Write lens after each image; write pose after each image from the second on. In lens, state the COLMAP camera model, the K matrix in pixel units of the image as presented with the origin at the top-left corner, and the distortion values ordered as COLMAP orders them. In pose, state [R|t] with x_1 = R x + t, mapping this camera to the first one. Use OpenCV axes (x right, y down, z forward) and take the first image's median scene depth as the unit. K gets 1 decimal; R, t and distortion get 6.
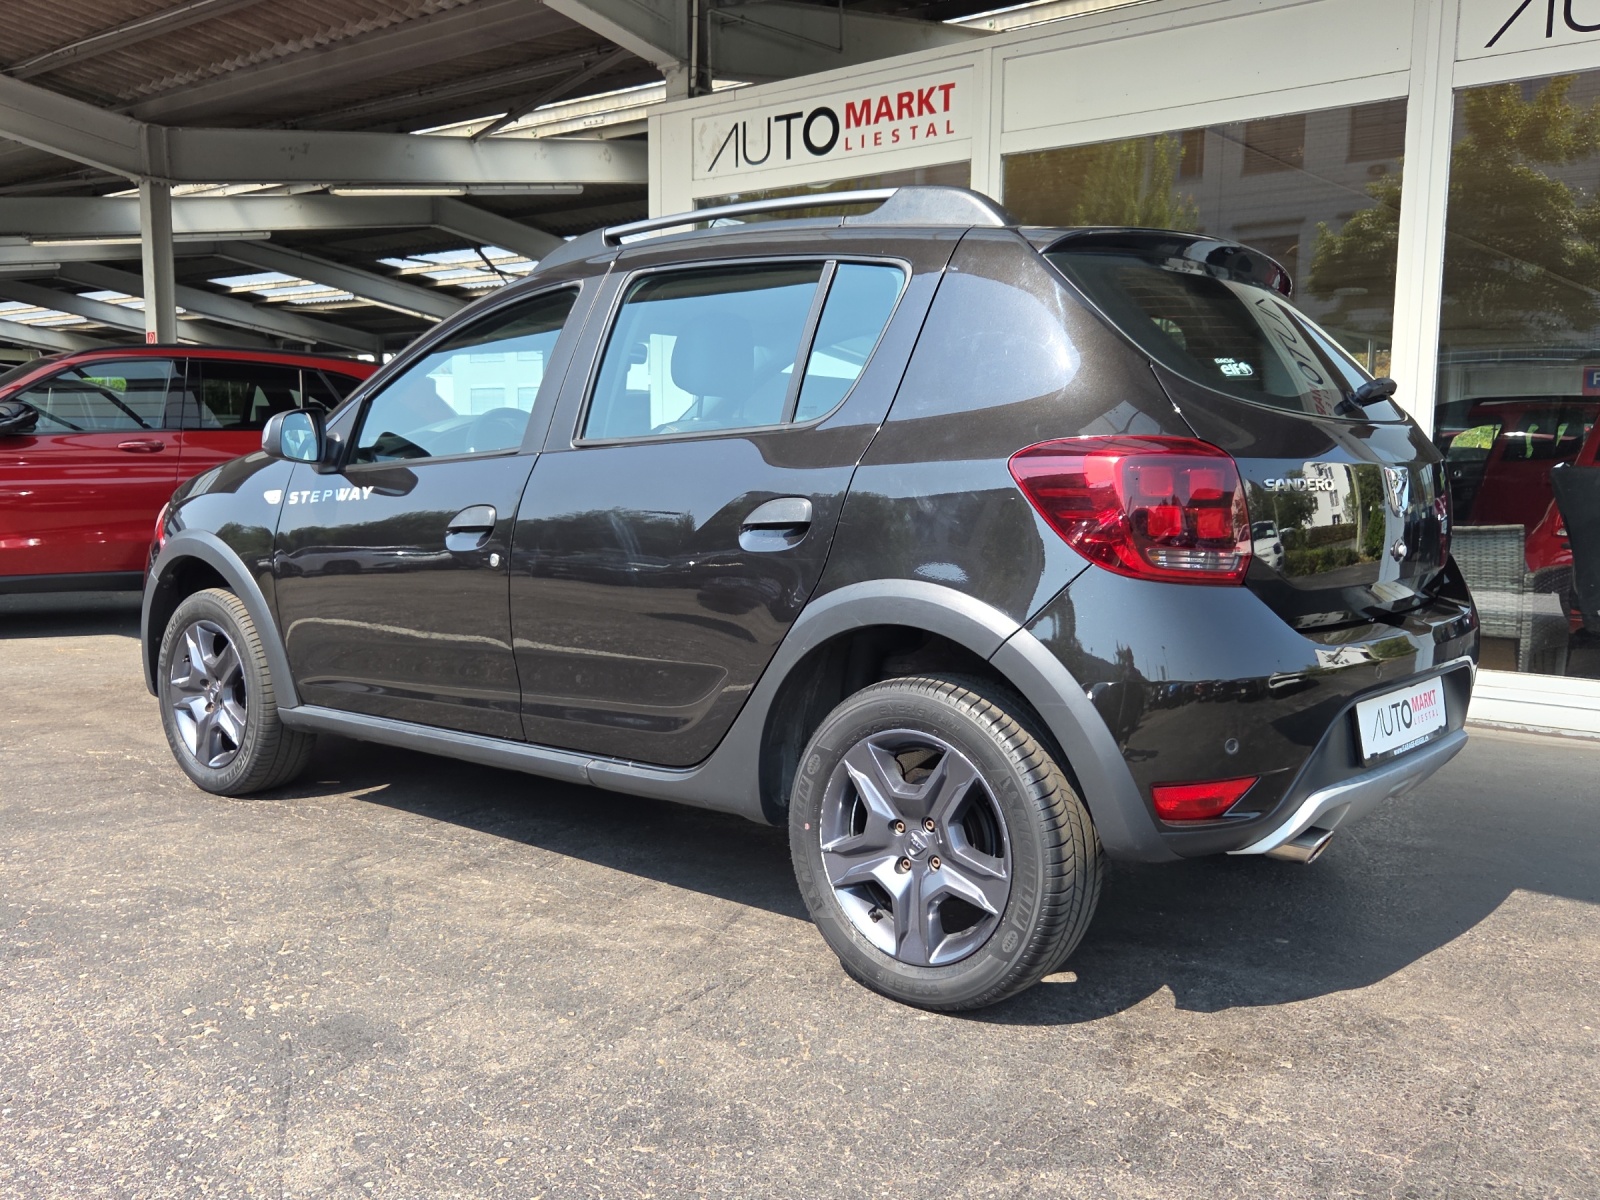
lens RADIAL K [[1431.4, 0, 812.0], [0, 1431.4, 607.1], [0, 0, 1]] dist [0.082818, -0.081594]
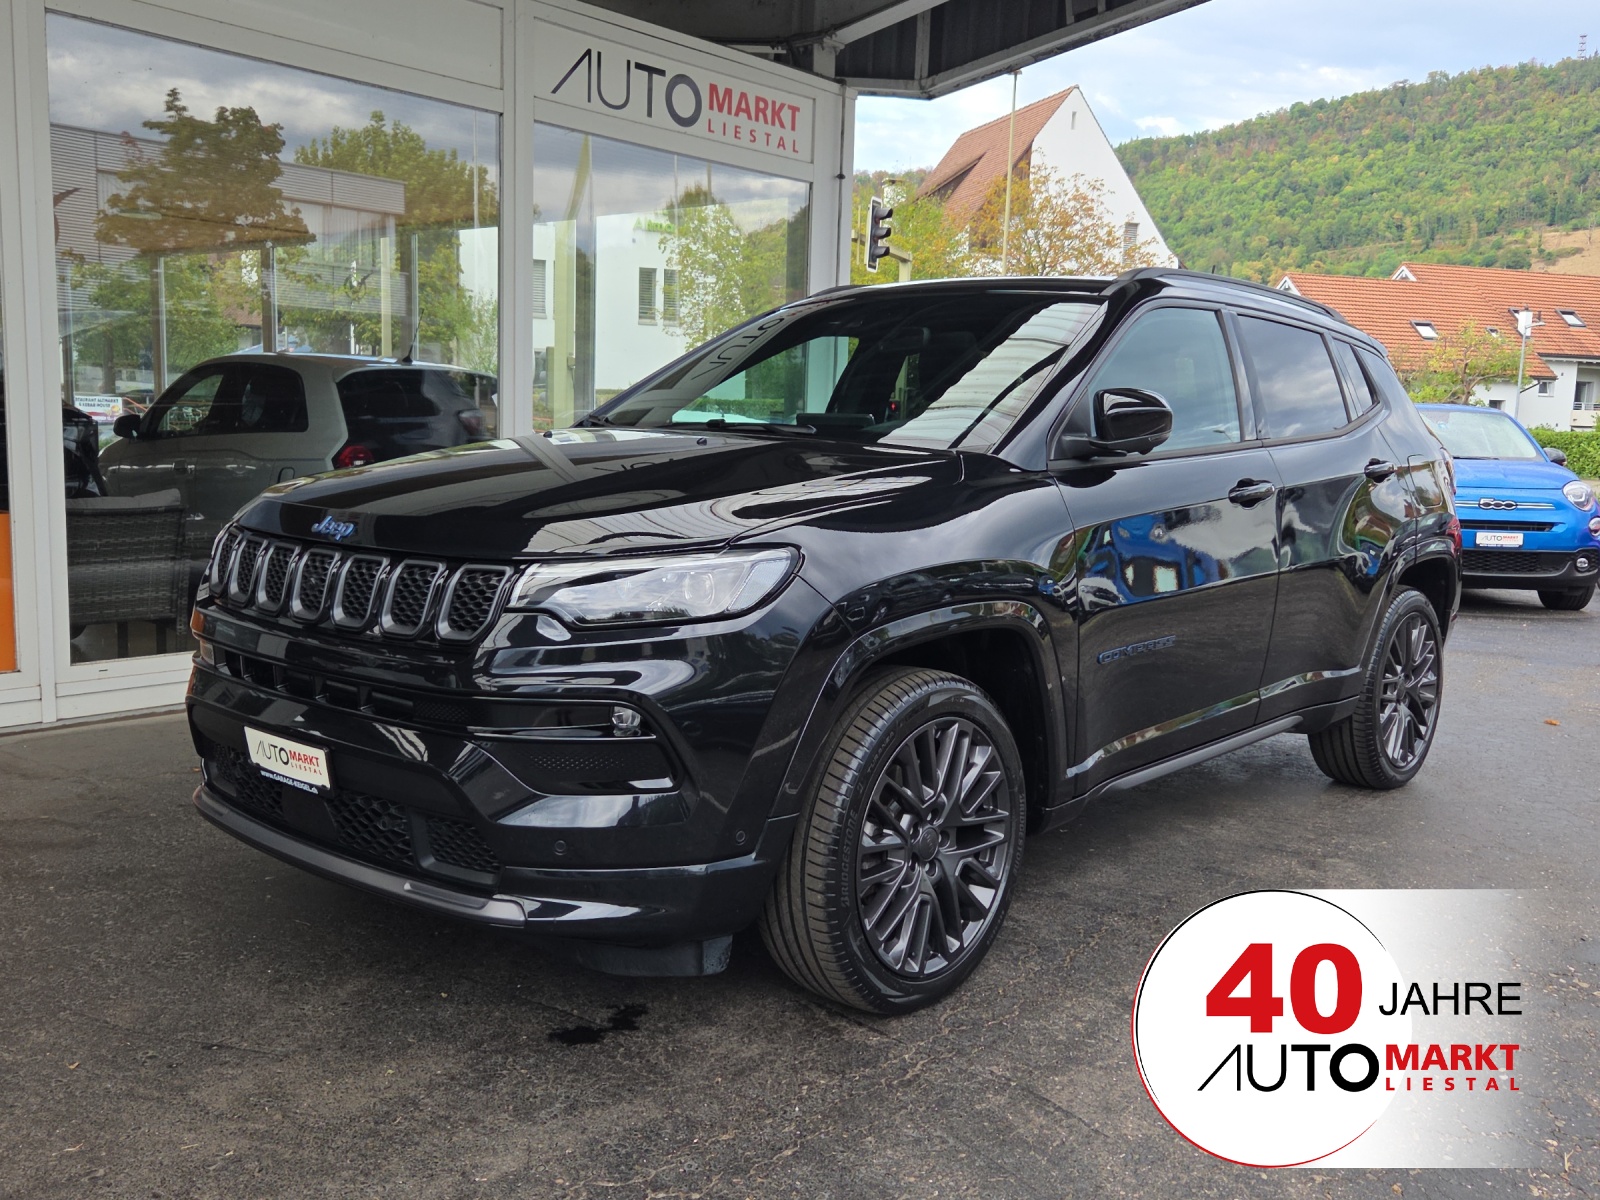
lens RADIAL K [[1431.4, 0, 812.0], [0, 1431.4, 607.1], [0, 0, 1]] dist [0.082818, -0.081594]
pose [[0.052048, -0.138555, 0.988986, -0.559922], [0.078701, 0.987817, 0.134249, -0.085067], [-0.995539, 0.070847, 0.062318, 0.561761]]
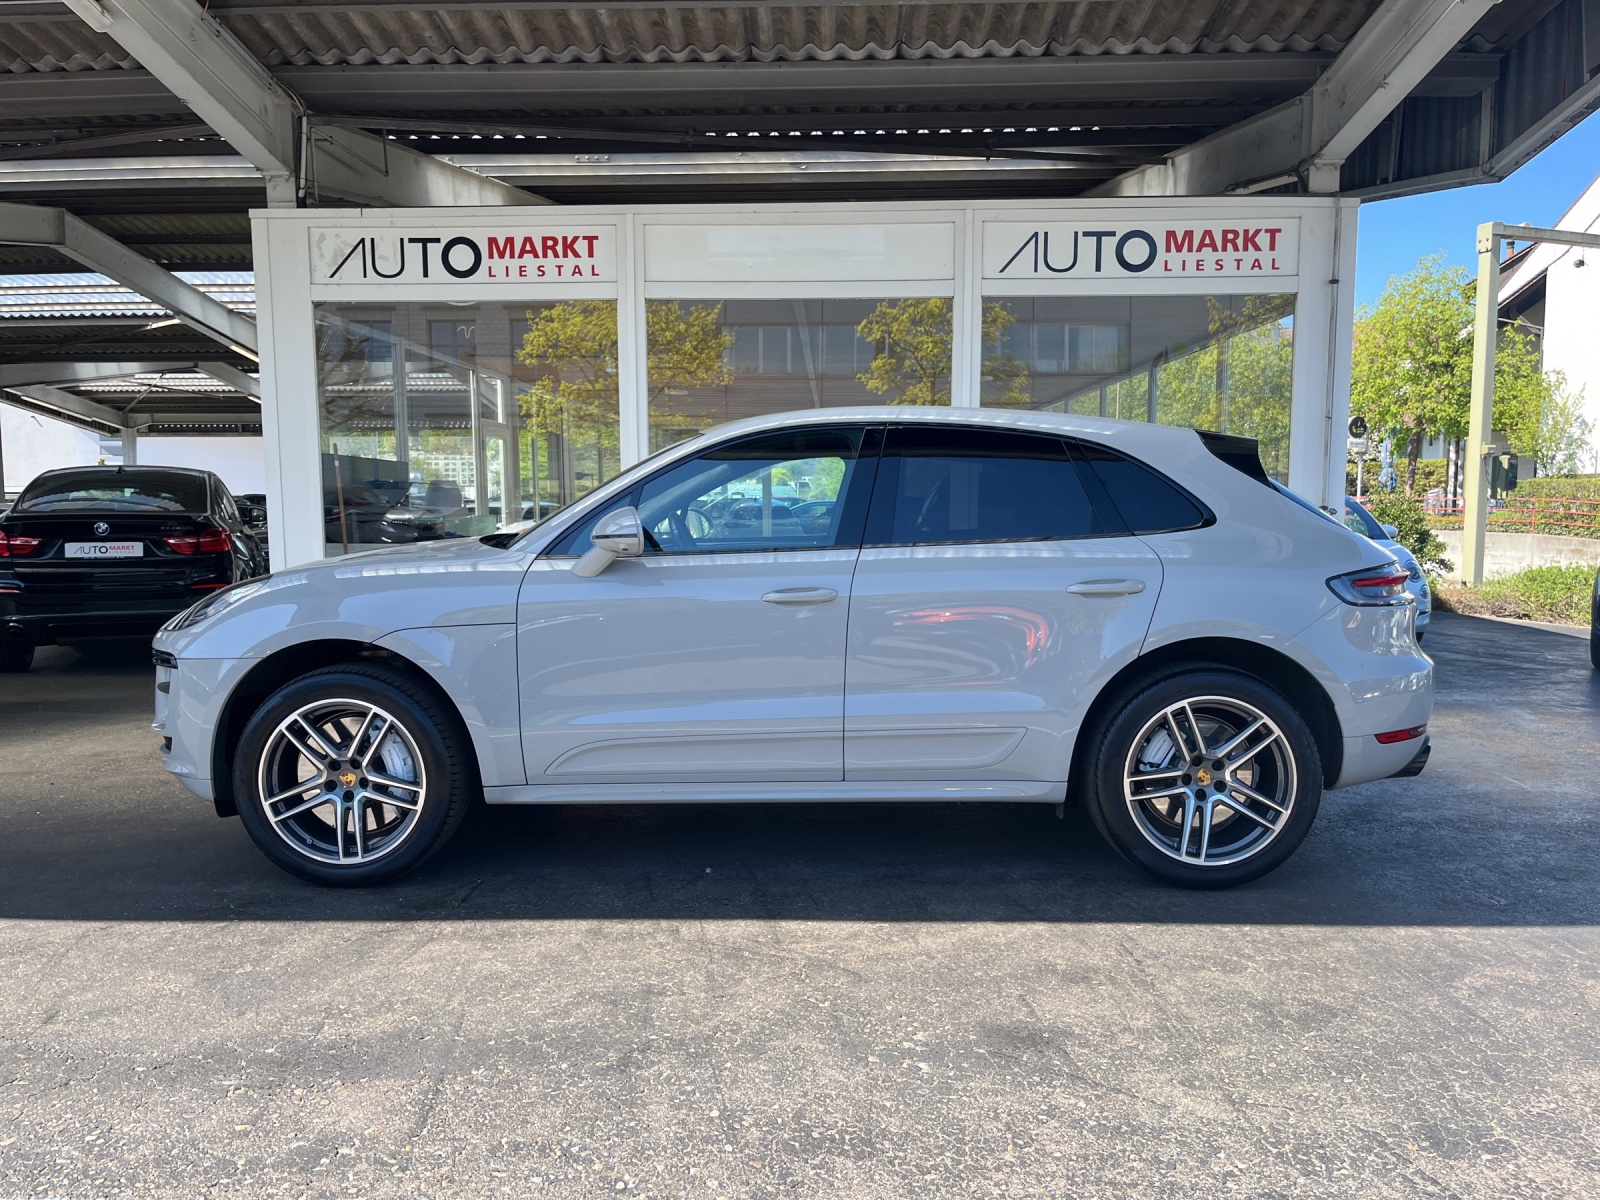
lens RADIAL K [[1208.1, 0, 794.1], [0, 1208.1, 604.5], [0, 0, 1]] dist [0.072385, -0.107748]
pose [[0.797699, -0.069393, 0.599051, -0.393456], [0.077641, 0.996908, 0.012092, -0.045395], [-0.598037, 0.036865, 0.800620, 0.073332]]
